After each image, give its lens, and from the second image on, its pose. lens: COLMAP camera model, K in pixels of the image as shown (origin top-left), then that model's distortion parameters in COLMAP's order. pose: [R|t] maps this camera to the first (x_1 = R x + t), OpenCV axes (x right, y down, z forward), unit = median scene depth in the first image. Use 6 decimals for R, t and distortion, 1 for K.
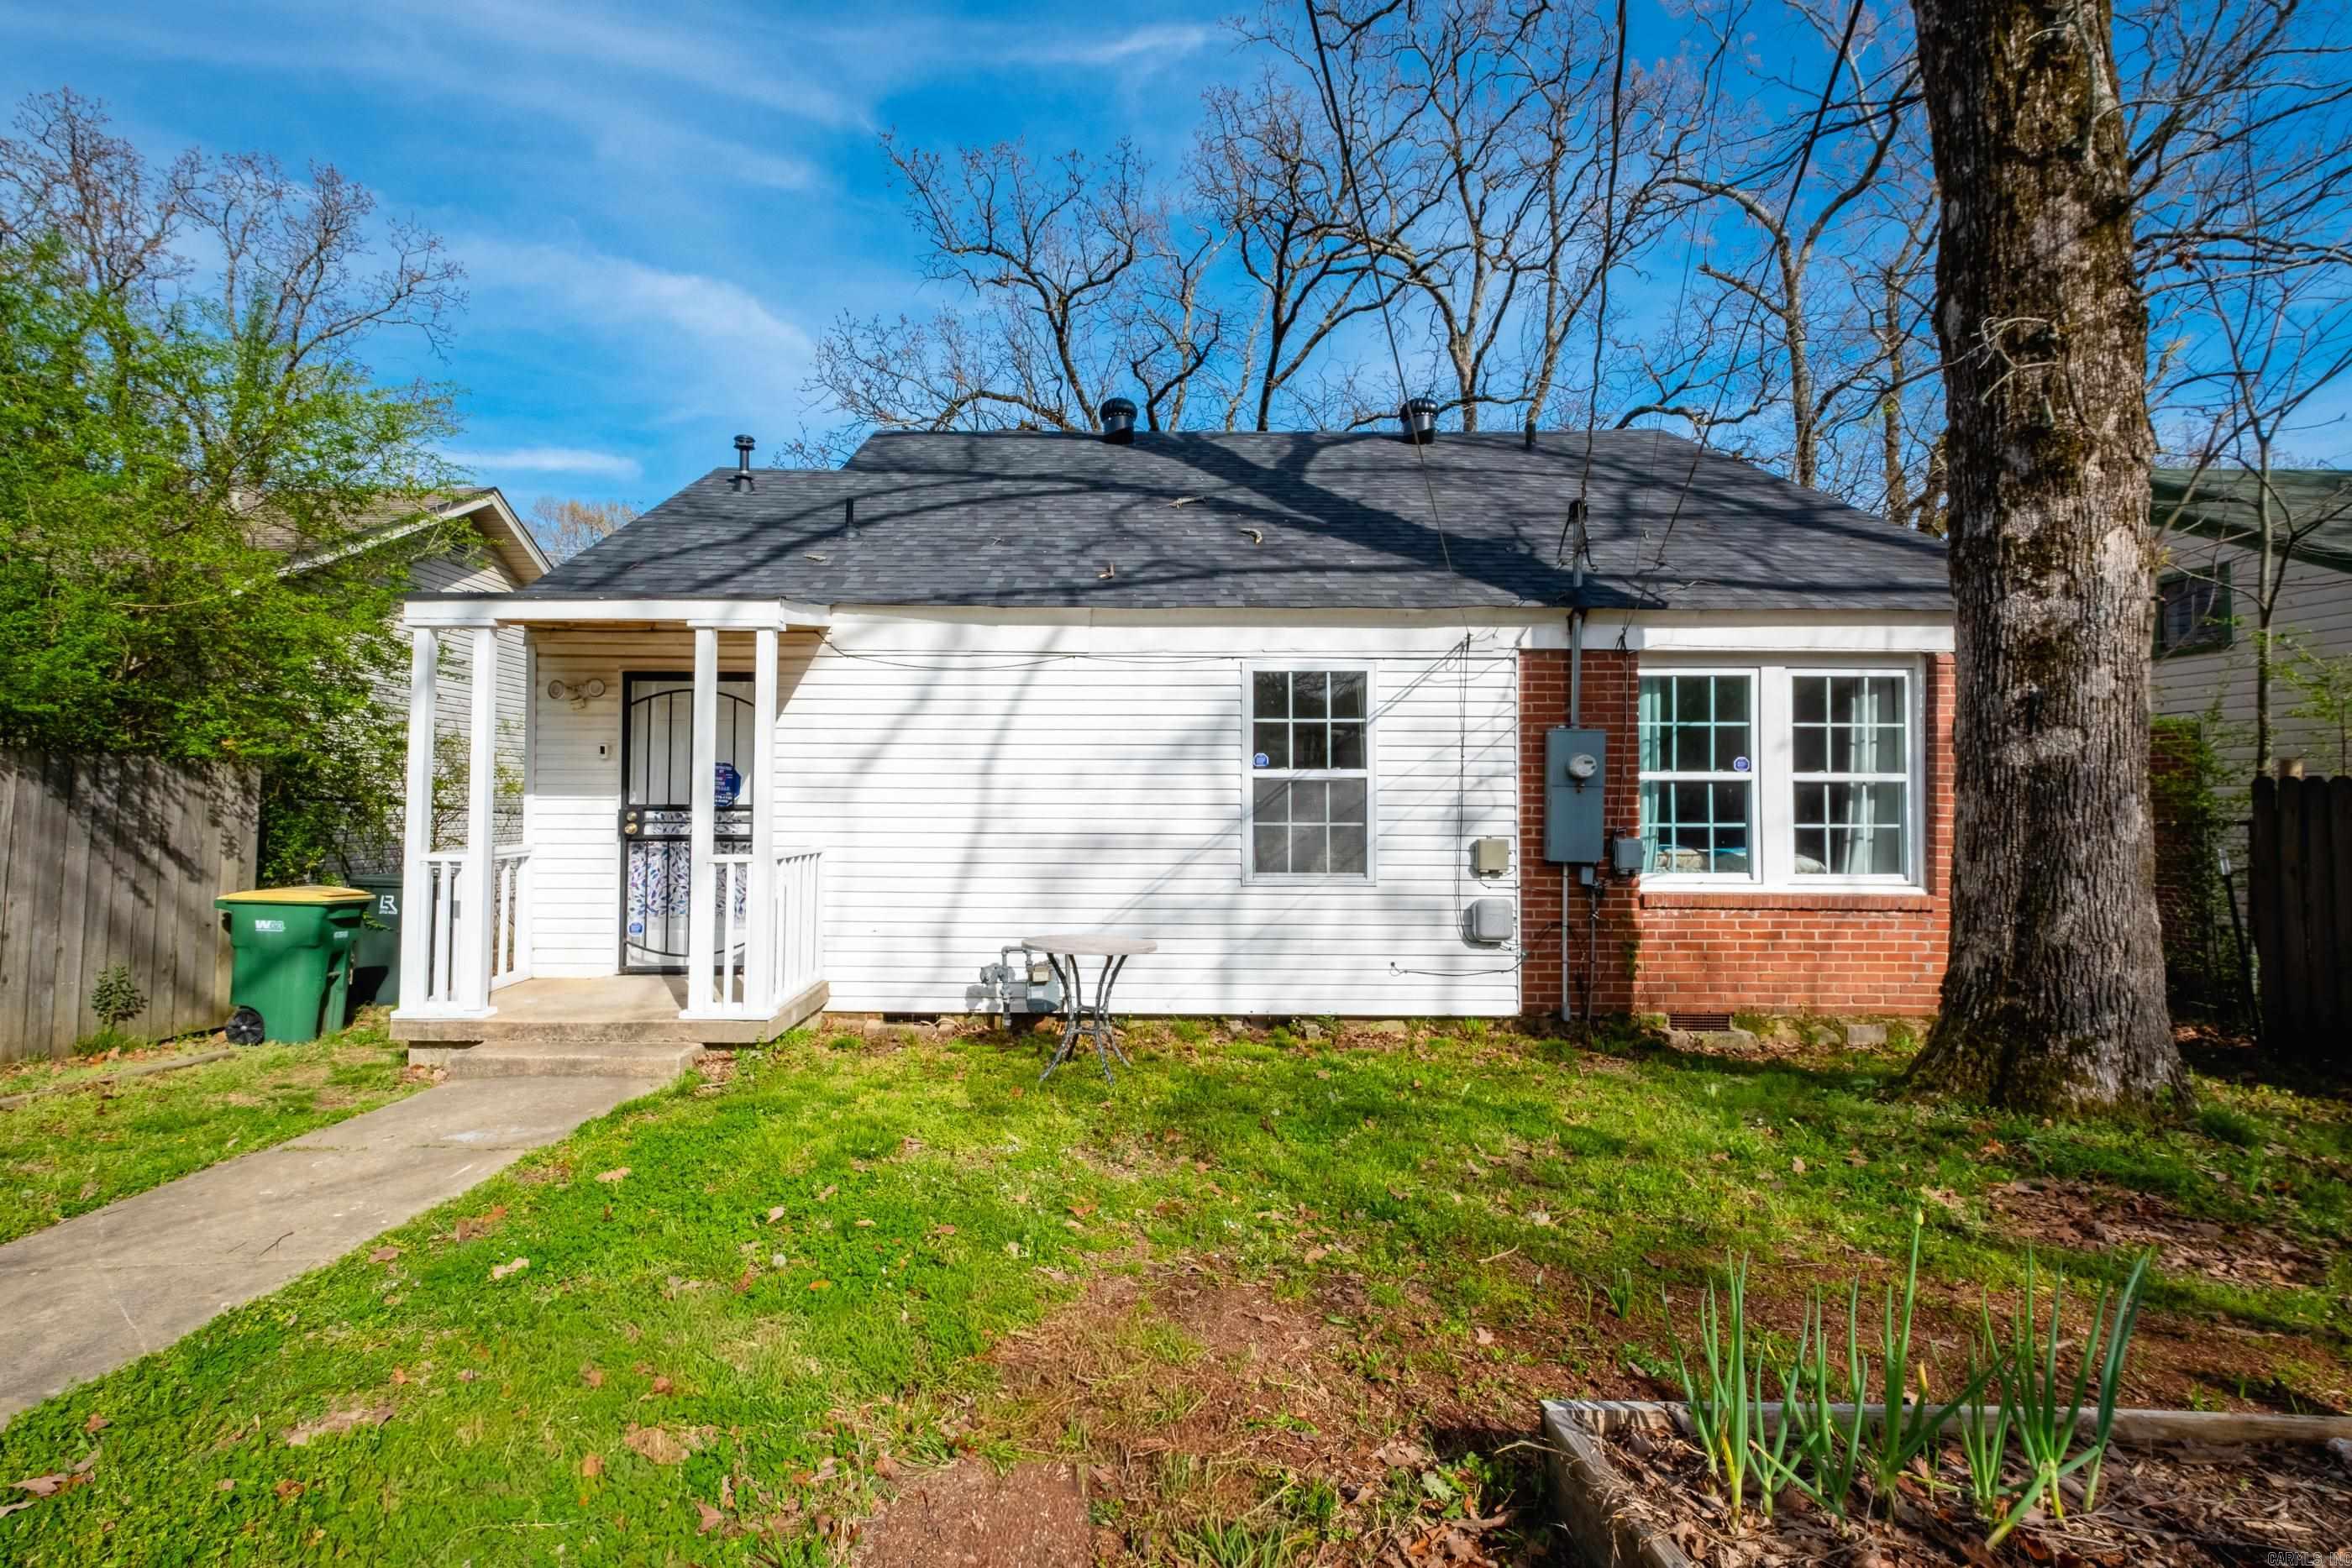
lens RADIAL K [[1001.7, 0, 1119.2], [0, 1001.7, 762.6], [0, 0, 1]] dist [0.004174, -0.000007]
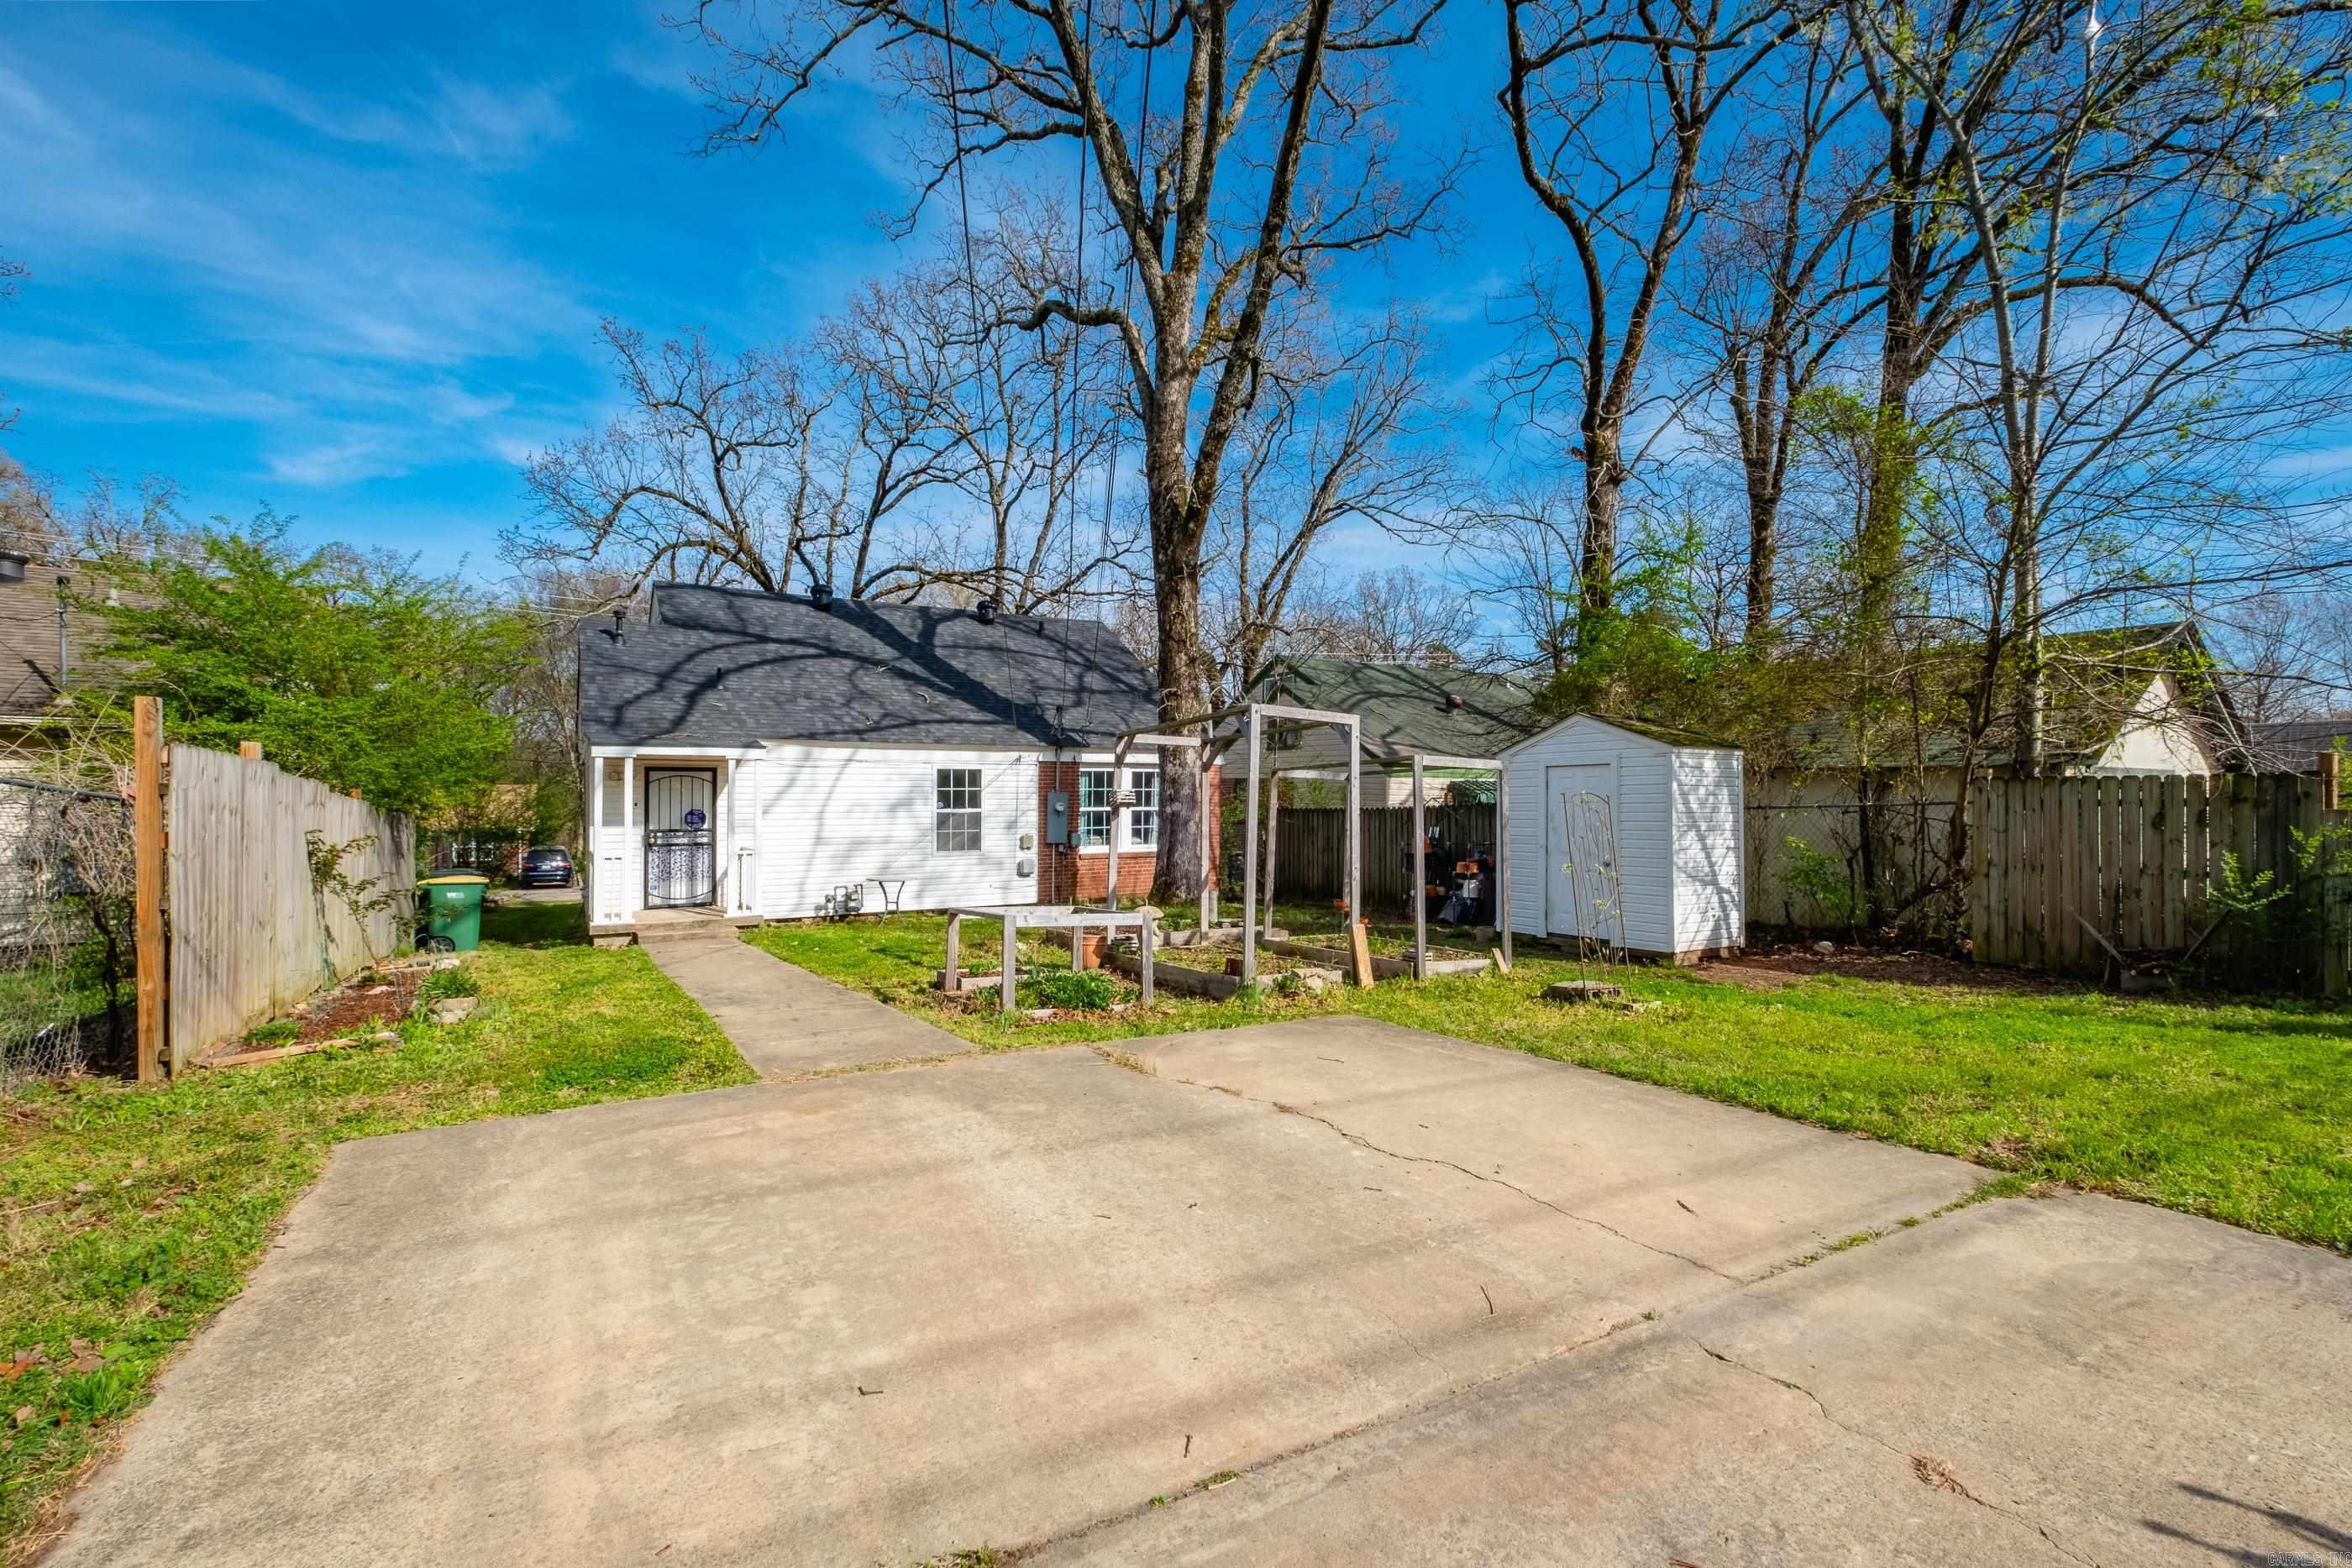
lens RADIAL K [[845.3, 0, 1128.5], [0, 845.3, 793.3], [0, 0, 1]] dist [0.000889, 0.000007]
pose [[0.878436, -0.002497, 0.477853, -0.425011], [-0.014733, 0.999369, 0.032306, -0.101664], [-0.477633, -0.035419, 0.877845, -0.995972]]
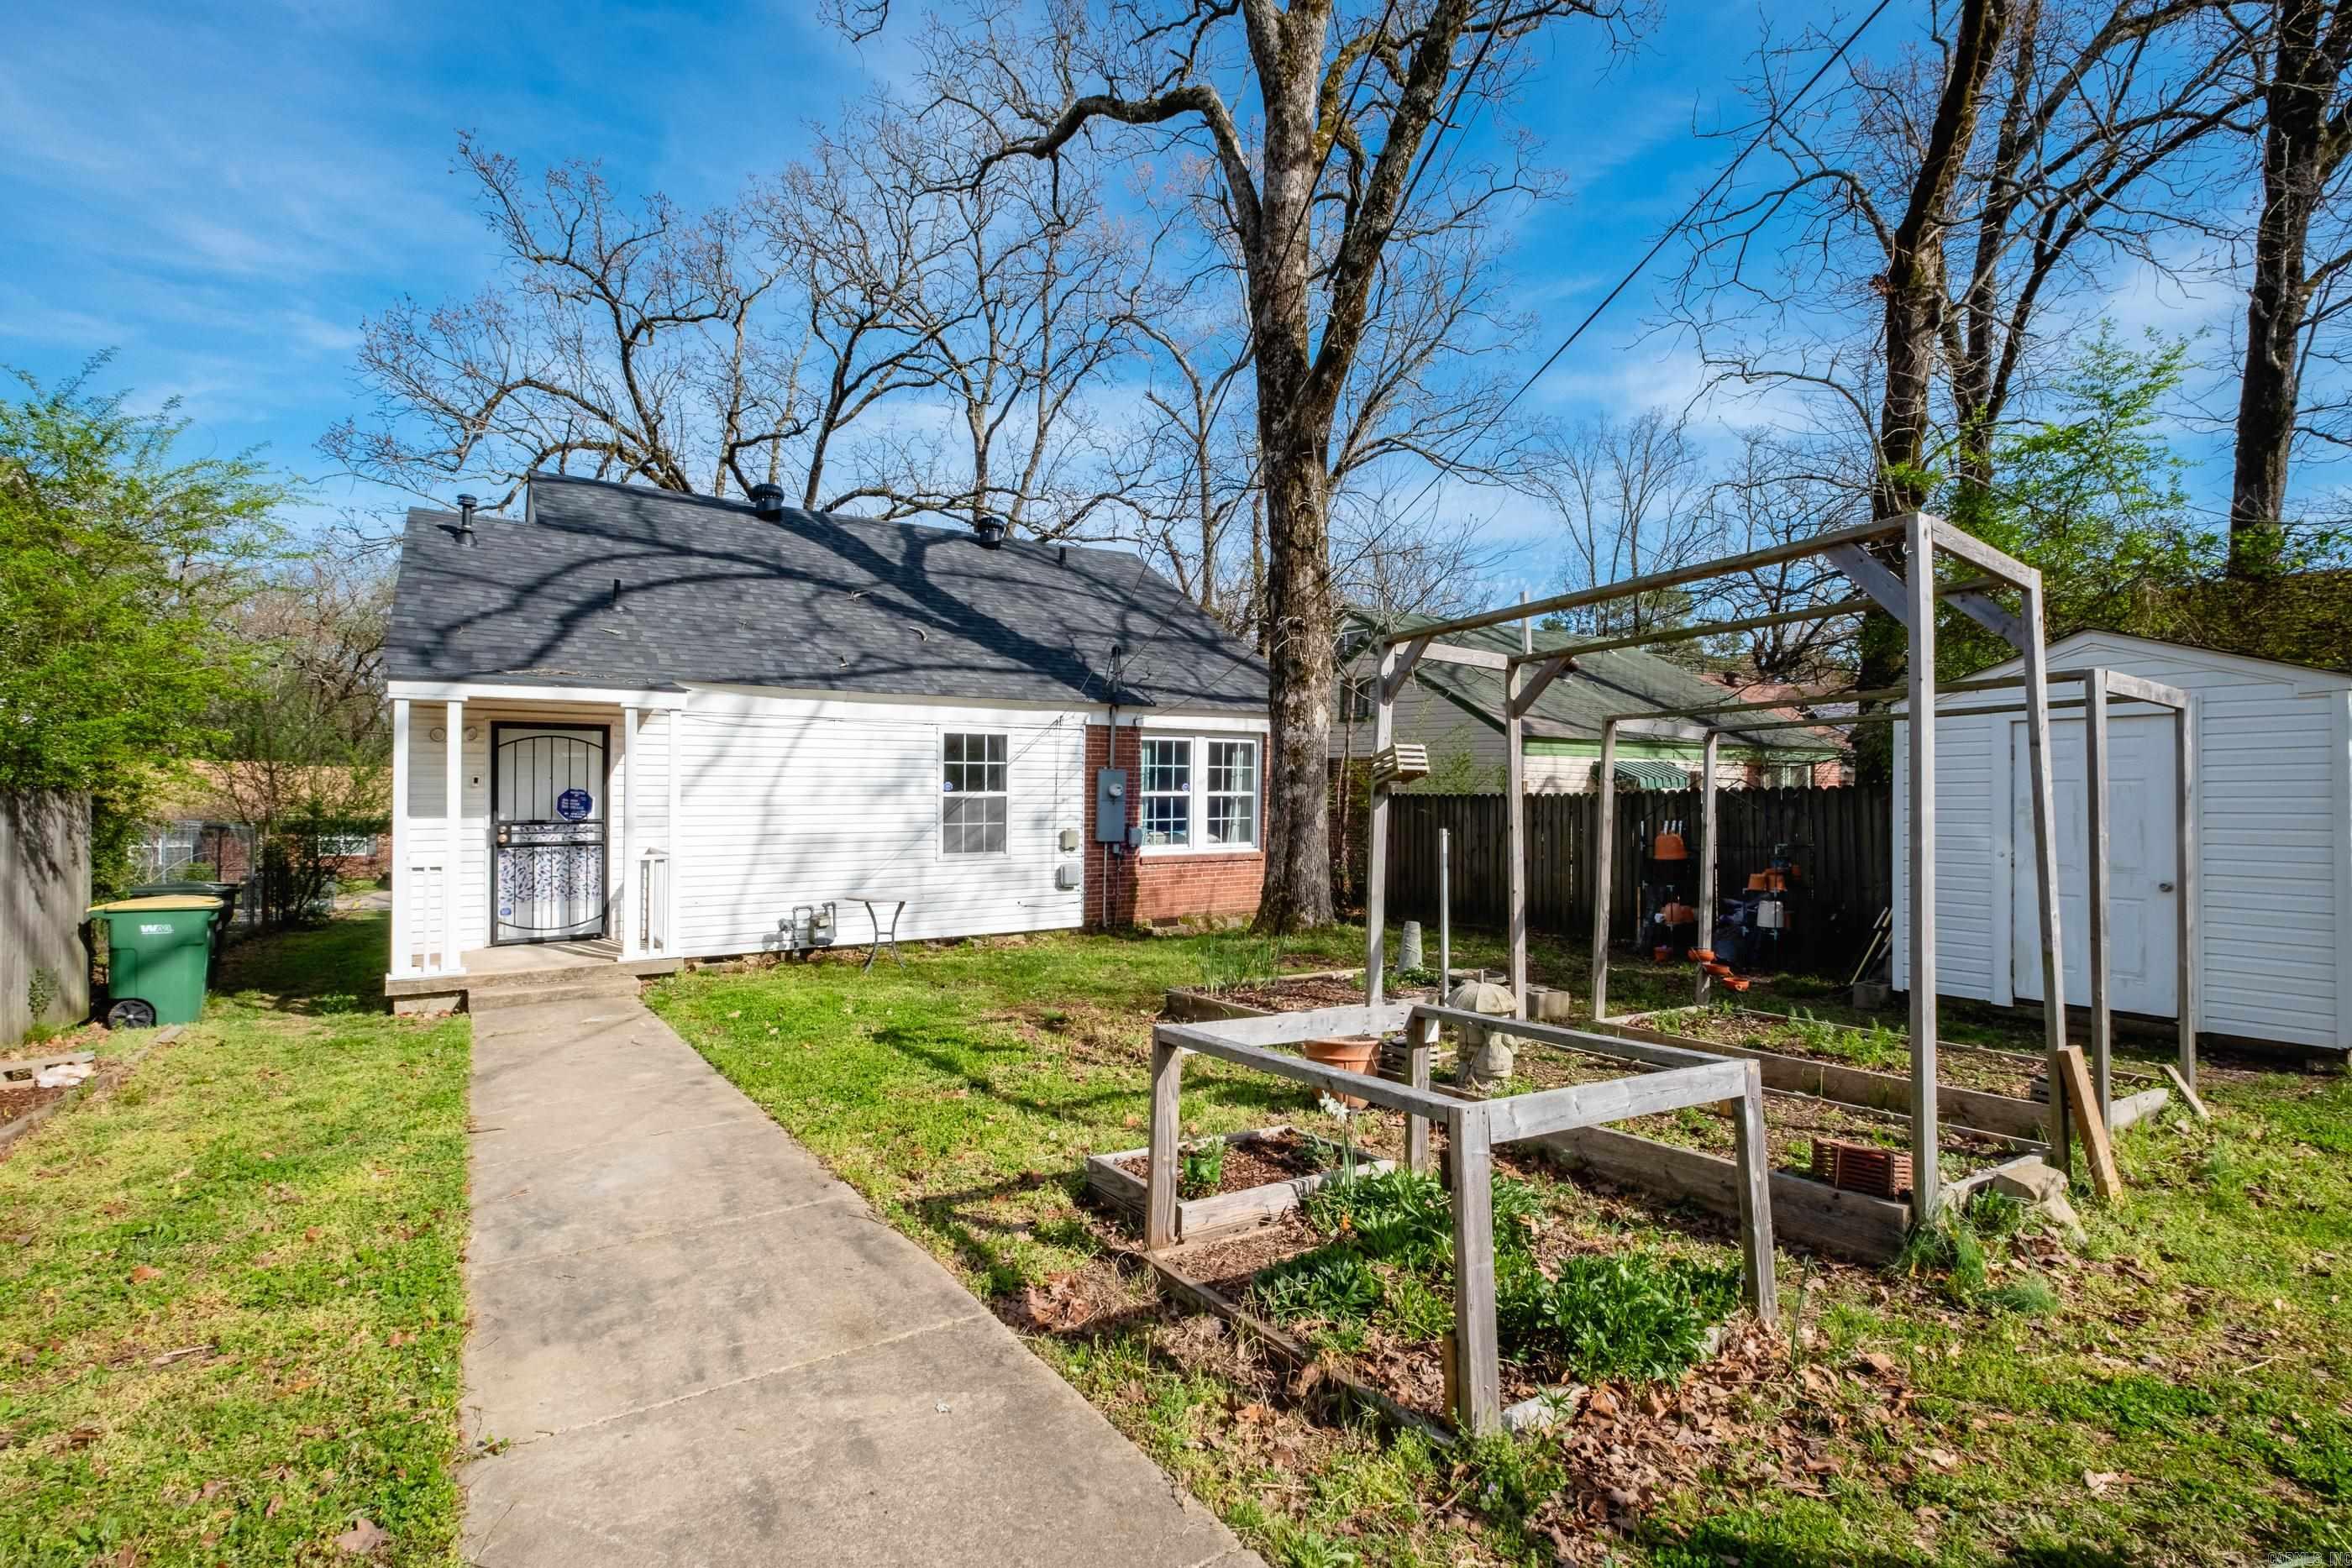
lens RADIAL K [[940.0, 0, 1145.2], [0, 940.0, 784.7], [0, 0, 1]] dist [0.009343, -0.000080]
pose [[0.856076, 0.000117, 0.516851, -0.375538], [-0.020771, 0.999200, 0.034178, -0.063762], [-0.516433, -0.039994, 0.855393, -0.497638]]
